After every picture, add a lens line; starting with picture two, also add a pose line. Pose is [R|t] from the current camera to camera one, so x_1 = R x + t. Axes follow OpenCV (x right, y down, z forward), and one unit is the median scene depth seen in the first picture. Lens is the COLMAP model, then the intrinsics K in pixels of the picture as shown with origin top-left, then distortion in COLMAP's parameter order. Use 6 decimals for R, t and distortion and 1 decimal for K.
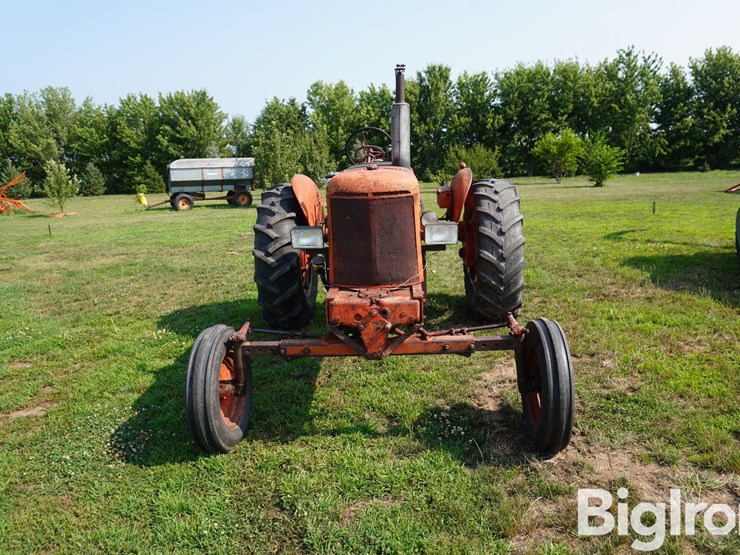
lens RADIAL K [[557.9, 0, 365.5], [0, 557.9, 278.7], [0, 0, 1]] dist [-0.057460, 0.038354]
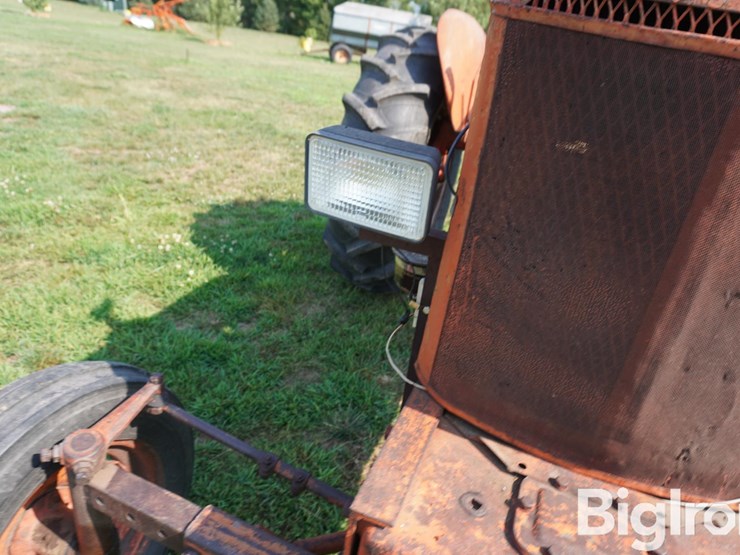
lens RADIAL K [[557.9, 0, 368.1], [0, 557.9, 273.2], [0, 0, 1]] dist [-0.057460, 0.038354]
pose [[0.937555, 0.277934, -0.209150, -0.006441], [-0.231132, 0.947133, 0.222525, -0.013452], [0.259940, -0.160289, 0.952228, 0.113607]]
